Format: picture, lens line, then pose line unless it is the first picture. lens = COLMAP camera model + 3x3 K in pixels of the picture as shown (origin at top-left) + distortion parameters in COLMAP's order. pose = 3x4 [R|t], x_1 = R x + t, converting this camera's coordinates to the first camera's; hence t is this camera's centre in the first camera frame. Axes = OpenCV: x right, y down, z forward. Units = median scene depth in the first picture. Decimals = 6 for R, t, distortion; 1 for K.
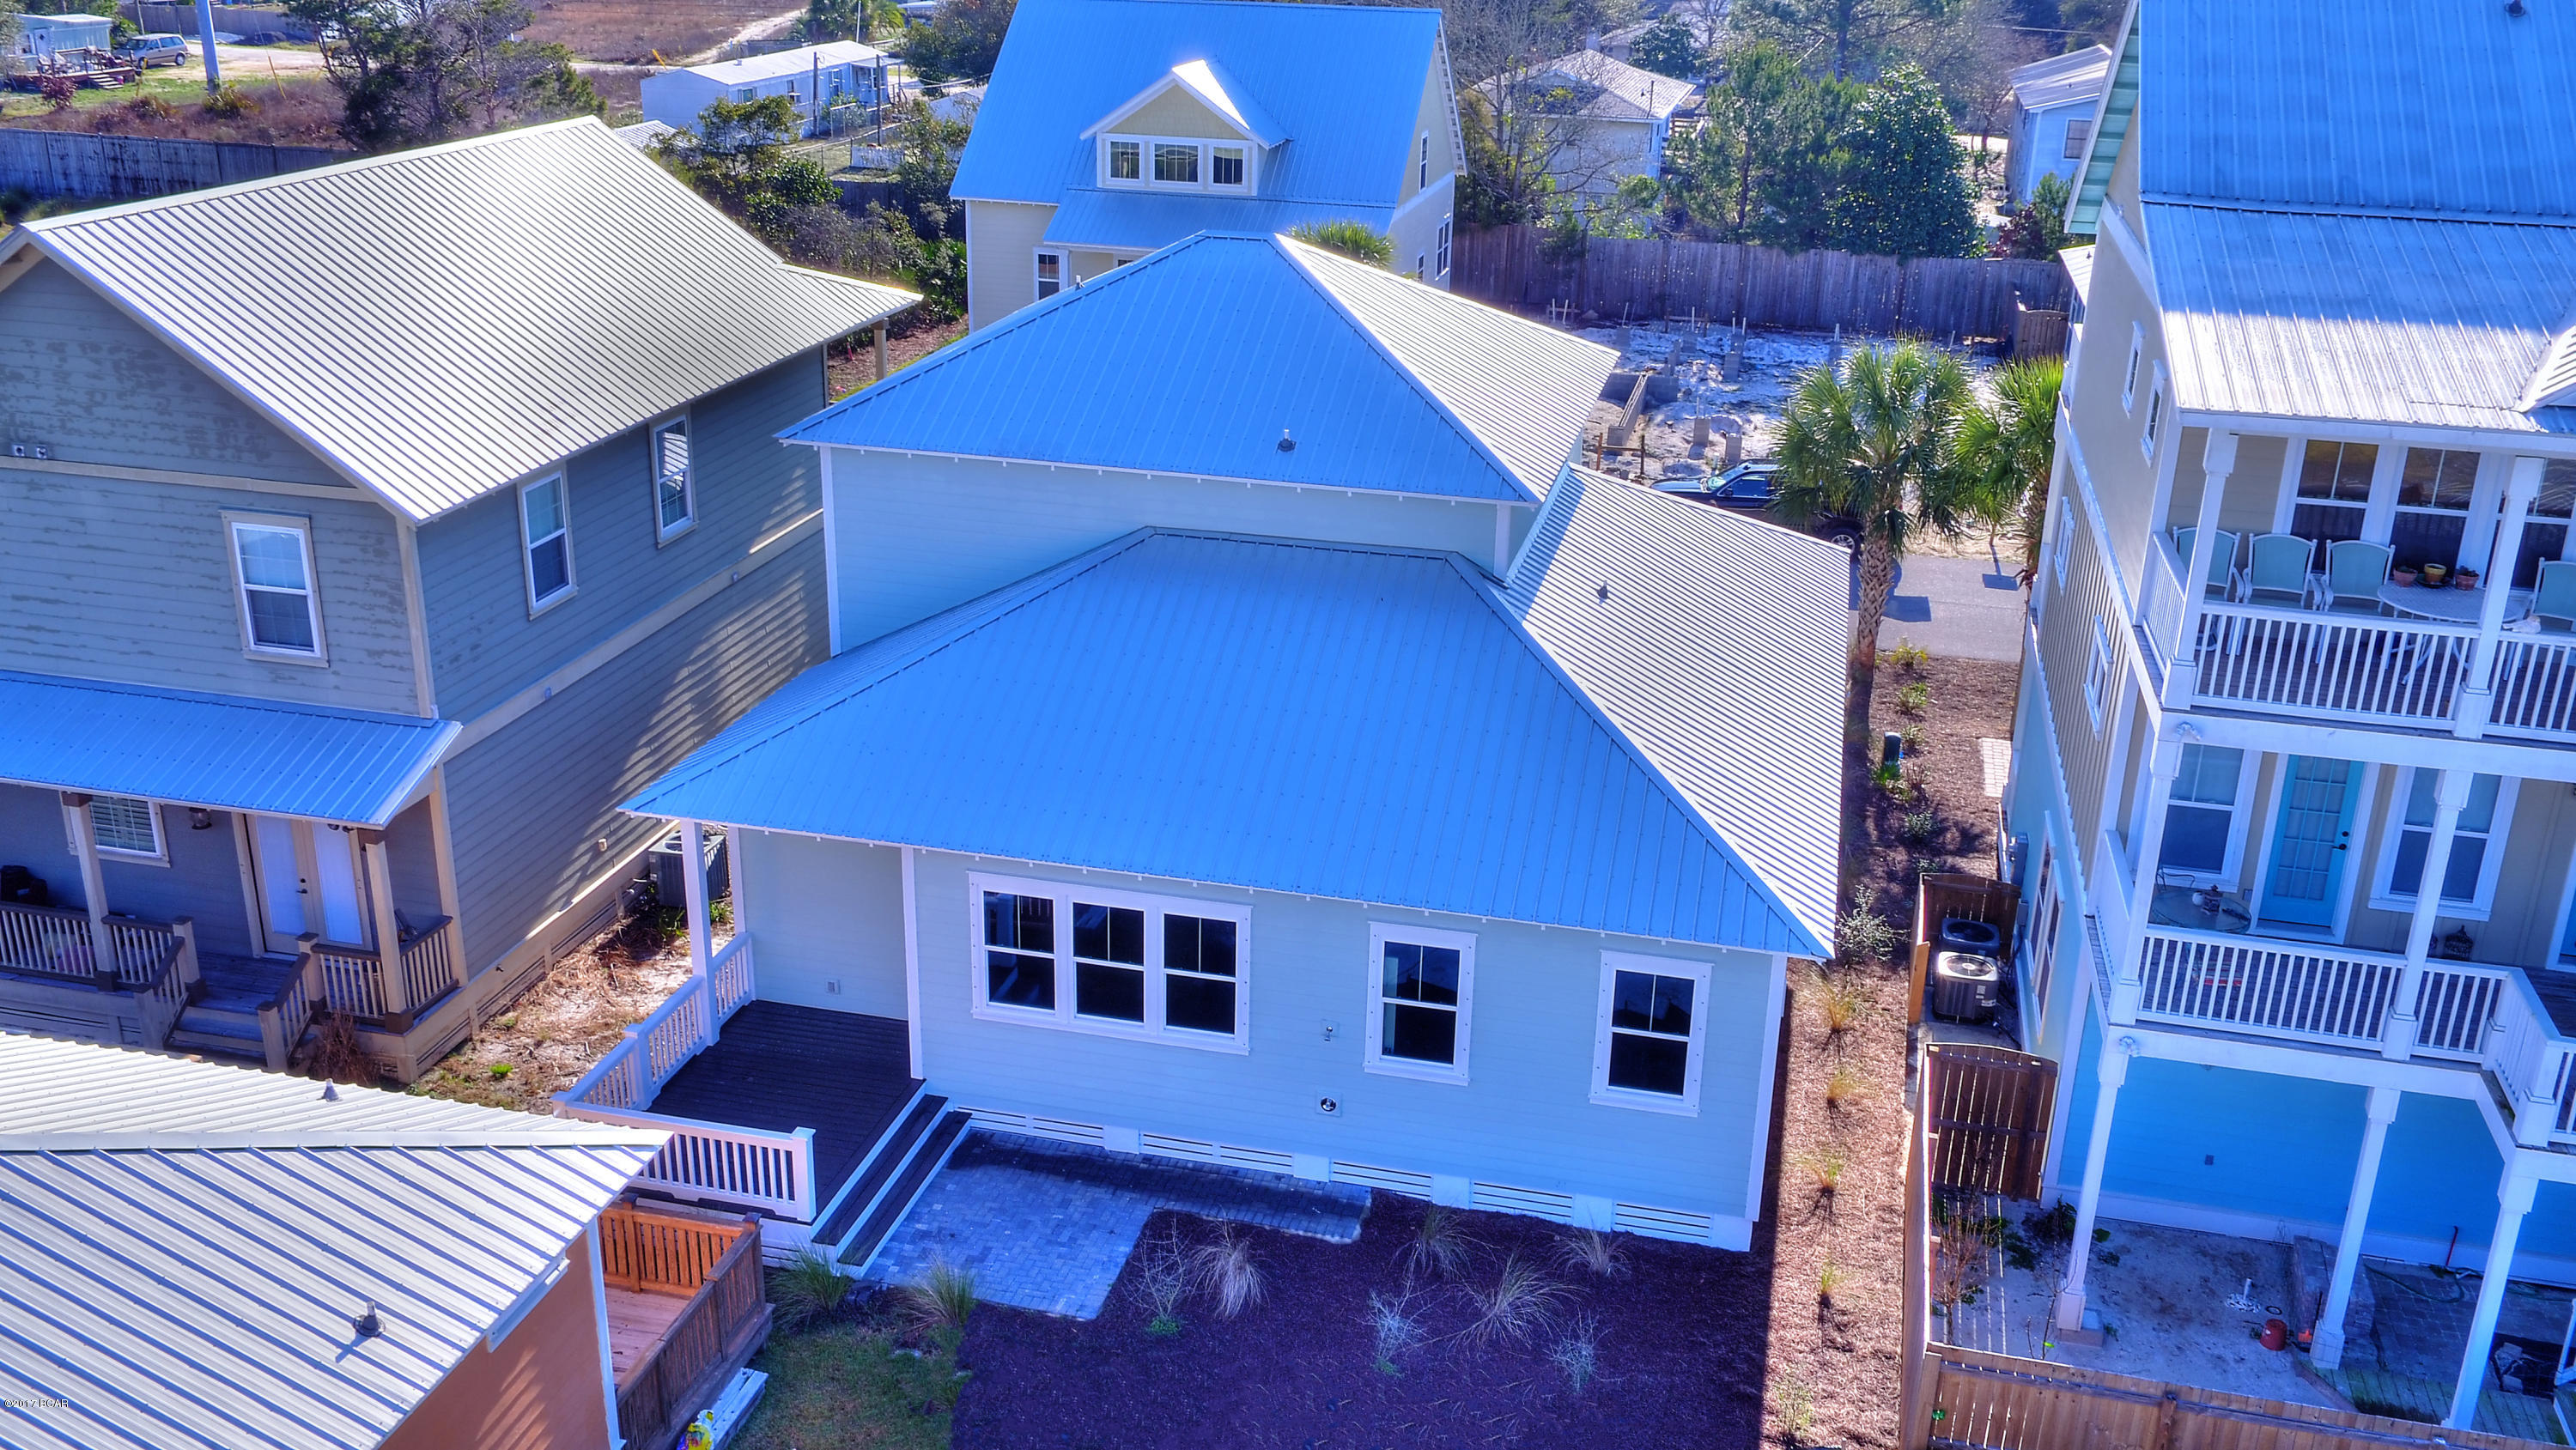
lens RADIAL K [[2282.0, 0, 1288.0], [0, 2282.0, 725.0], [0, 0, 1]] dist [0.001019, 0.000681]
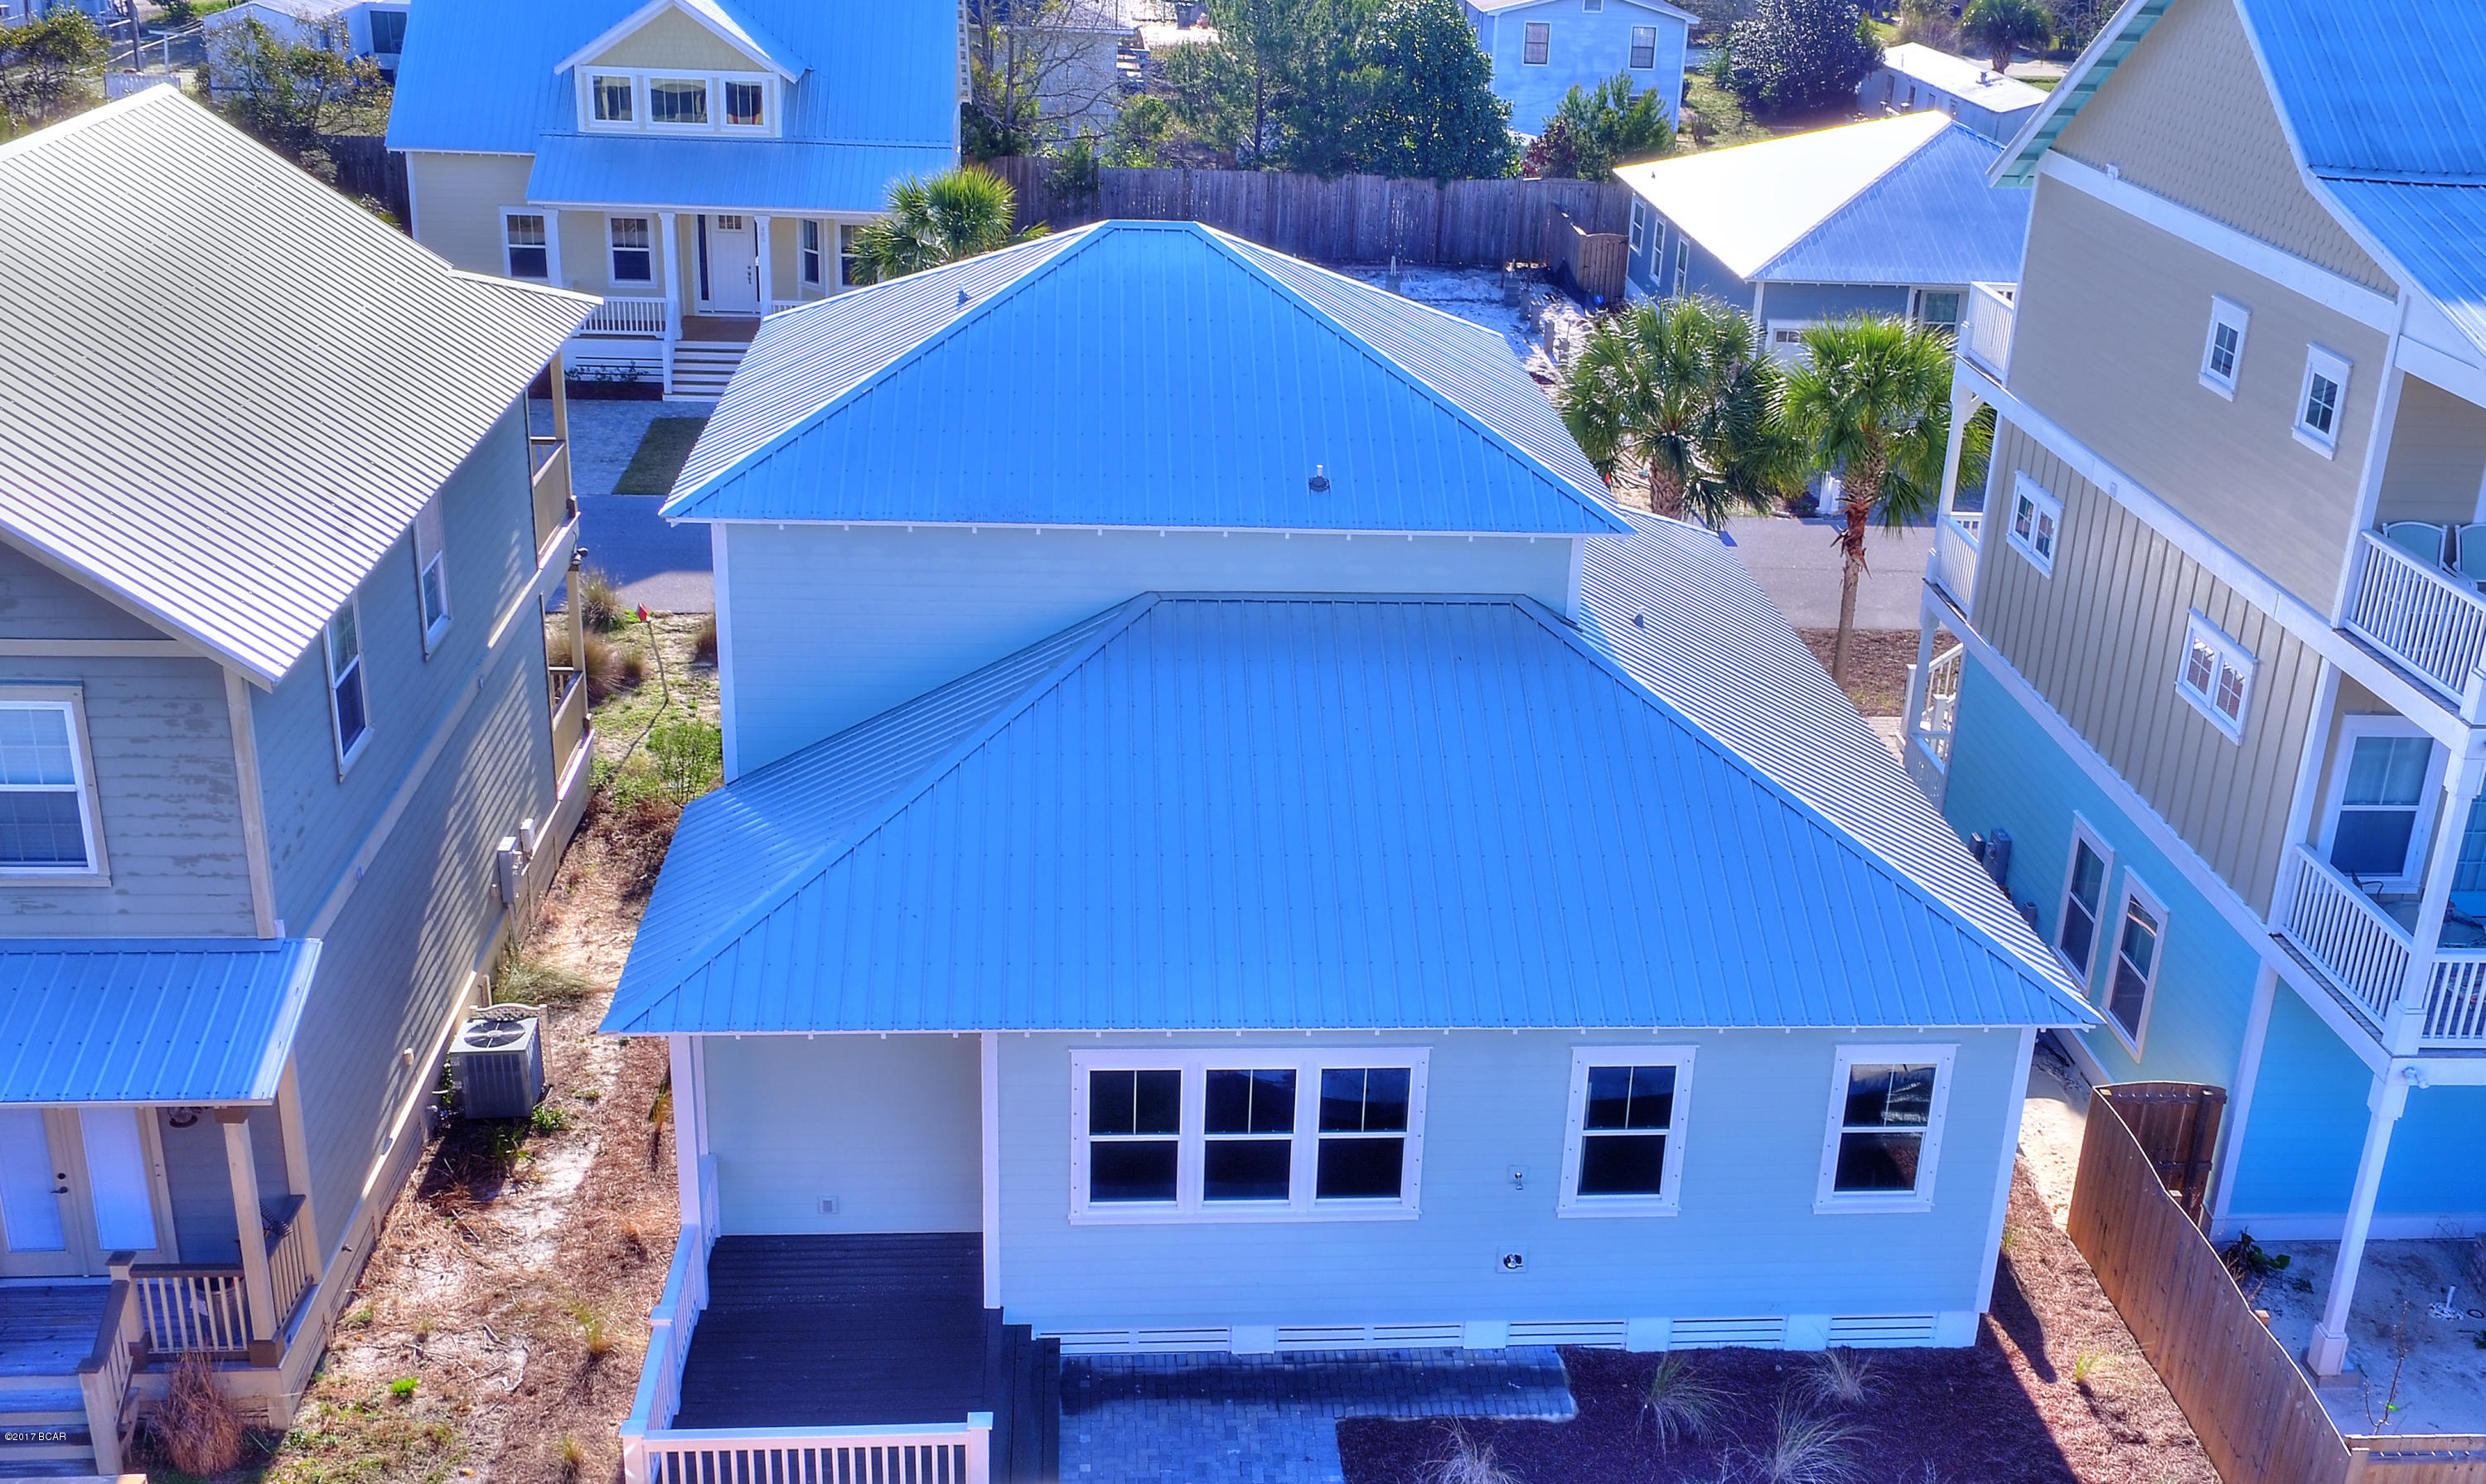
lens RADIAL K [[2468.3, 0, 1243.0], [0, 2468.3, 742.0], [0, 0, 1]] dist [0.004950, -0.008386]
pose [[0.944971, -0.103457, 0.310364, -0.326731], [0.092904, 0.994486, 0.048638, -0.076879], [-0.313685, -0.017128, 0.949373, 0.150036]]
